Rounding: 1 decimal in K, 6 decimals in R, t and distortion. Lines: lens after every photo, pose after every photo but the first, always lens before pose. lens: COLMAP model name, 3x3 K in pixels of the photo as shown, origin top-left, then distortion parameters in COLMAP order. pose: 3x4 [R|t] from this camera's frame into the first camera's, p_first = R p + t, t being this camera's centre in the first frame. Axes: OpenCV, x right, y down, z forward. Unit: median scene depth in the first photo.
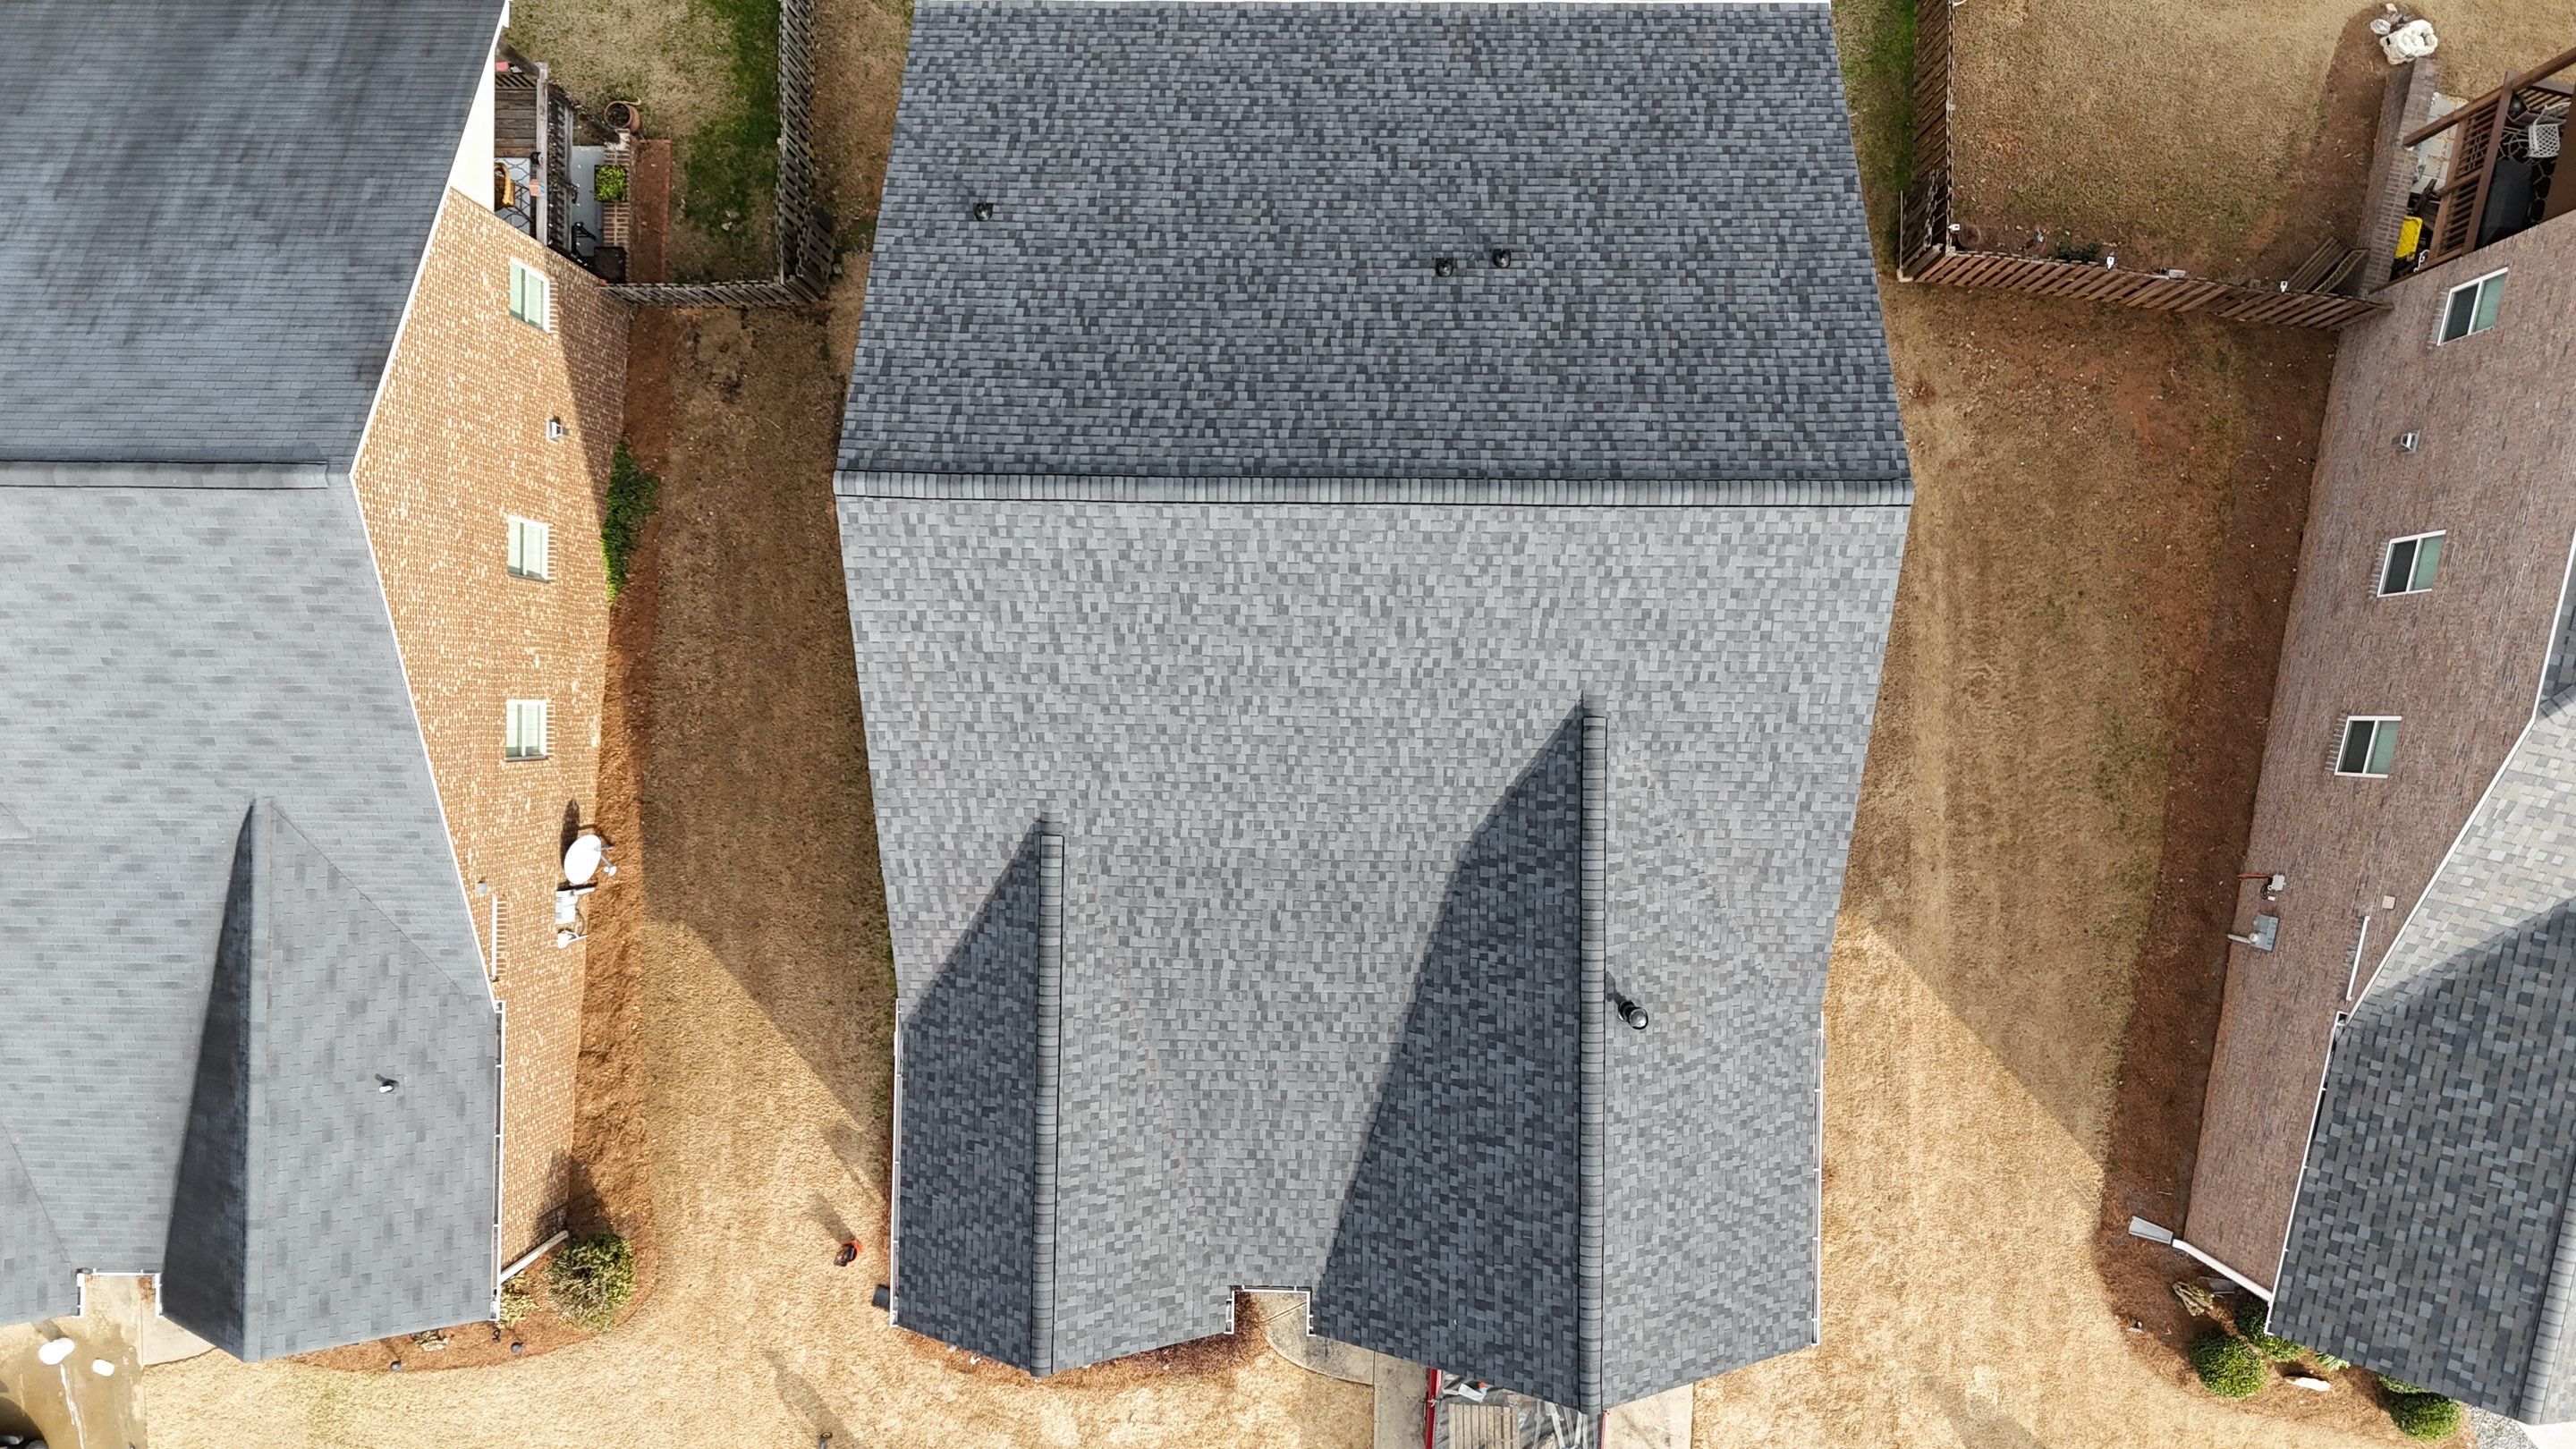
lens RADIAL K [[1896.6, 0, 1277.6], [0, 1896.6, 710.7], [0, 0, 1]] dist [0.063085, -0.061220]
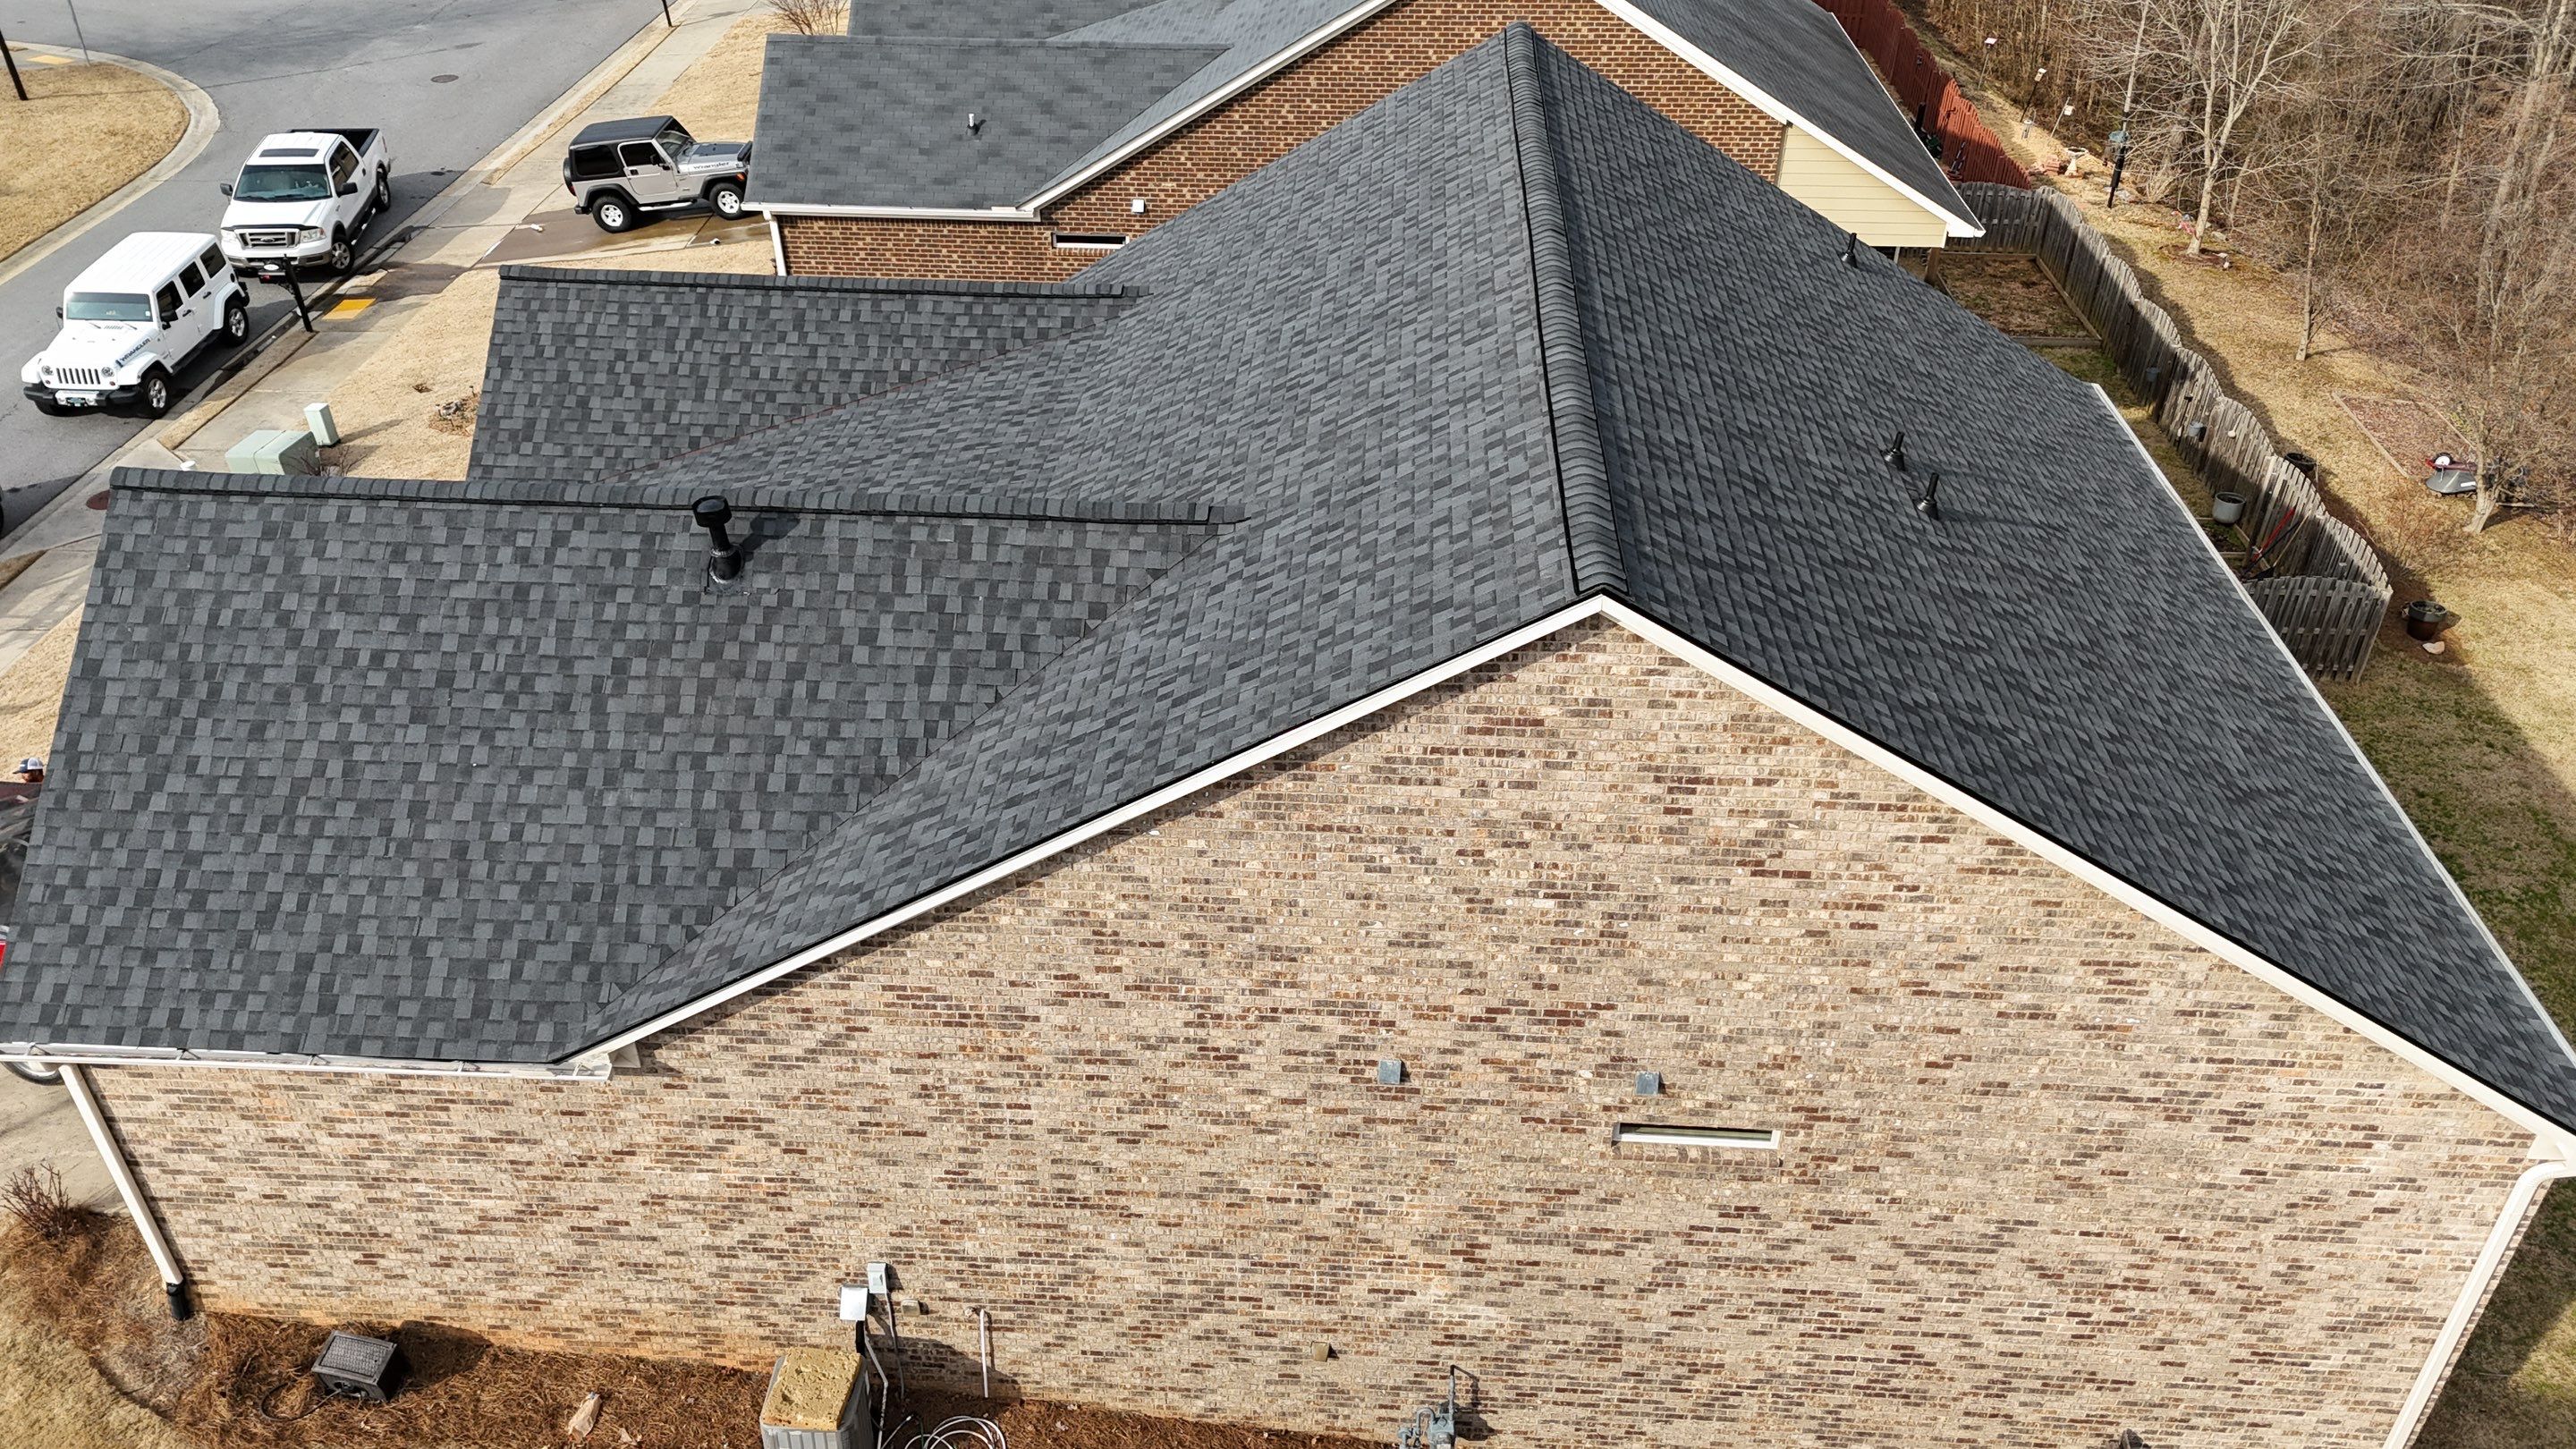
lens RADIAL K [[1896.6, 0, 1277.9], [0, 1896.6, 724.4], [0, 0, 1]] dist [0.063085, -0.061220]
pose [[-0.050864, 0.578533, -0.814071, 0.689768], [-0.998692, -0.025204, 0.044489, -0.046802], [0.005221, 0.815269, 0.579058, 0.671996]]
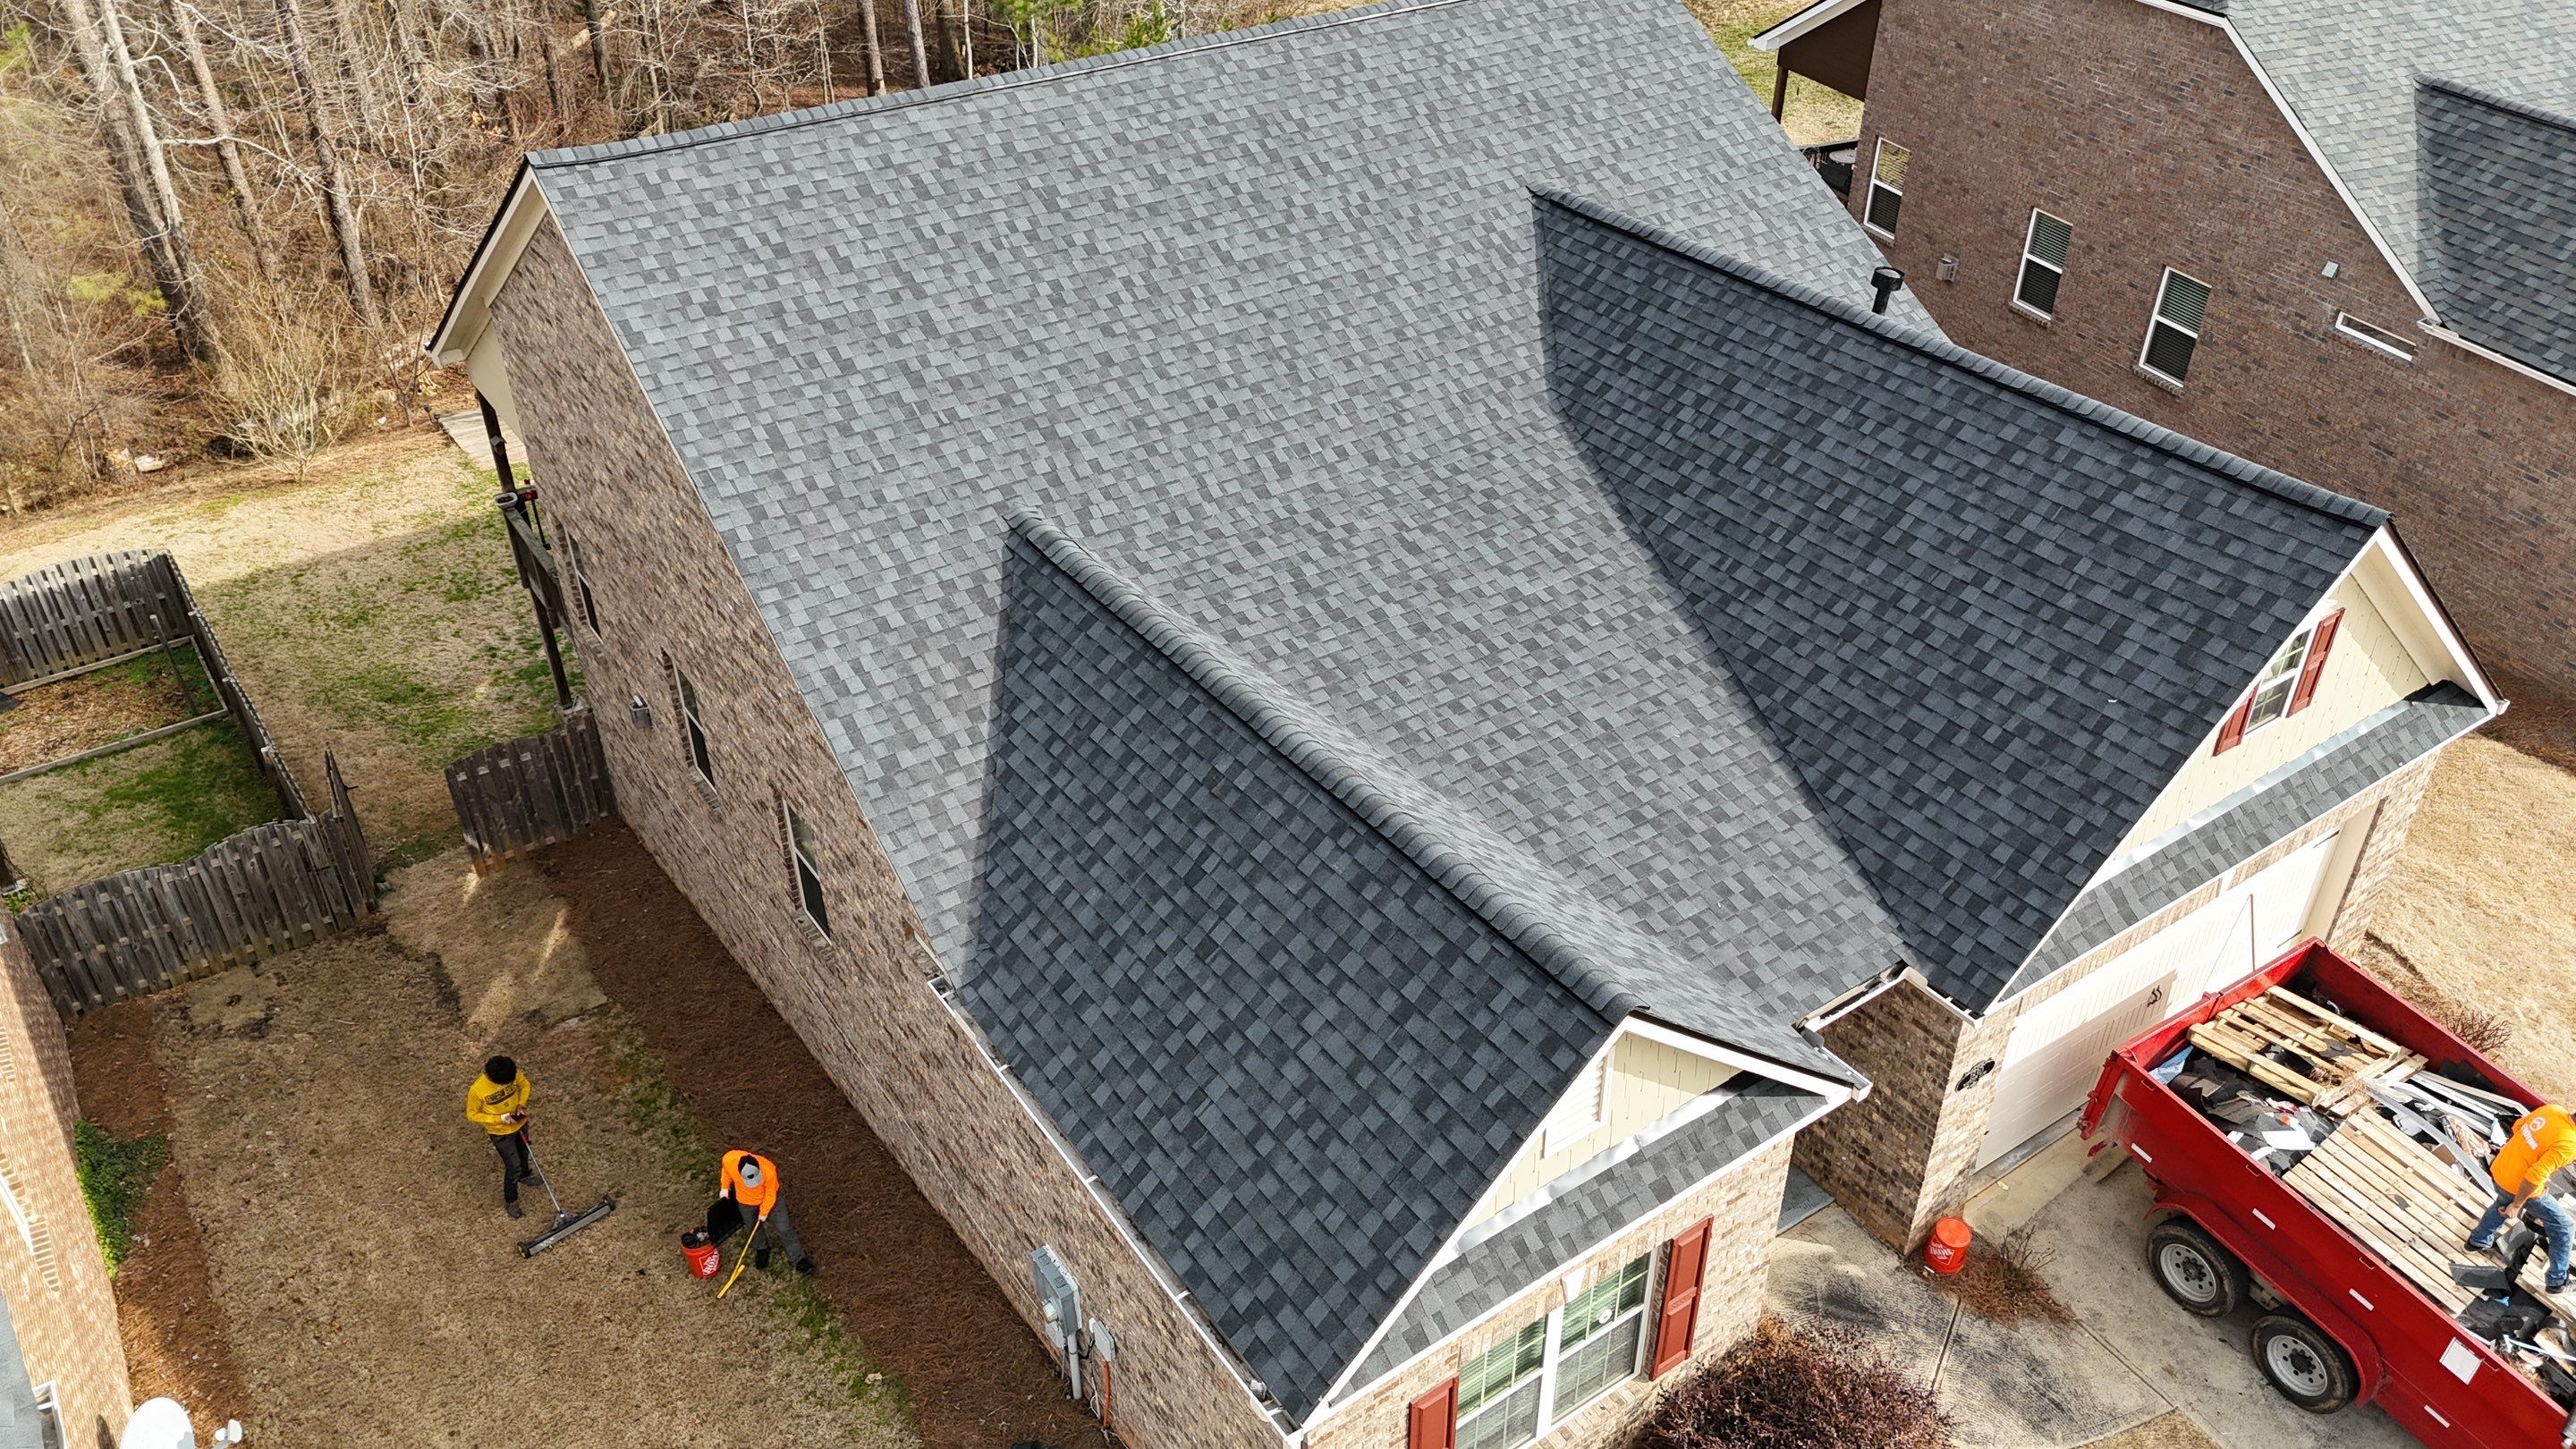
lens RADIAL K [[1896.6, 0, 1286.2], [0, 1896.6, 736.8], [0, 0, 1]] dist [0.063085, -0.061220]
pose [[0.815118, -0.309822, 0.489481, -0.386867], [0.578947, 0.464935, -0.669818, 0.572469], [-0.020052, 0.829365, 0.558348, 0.721512]]
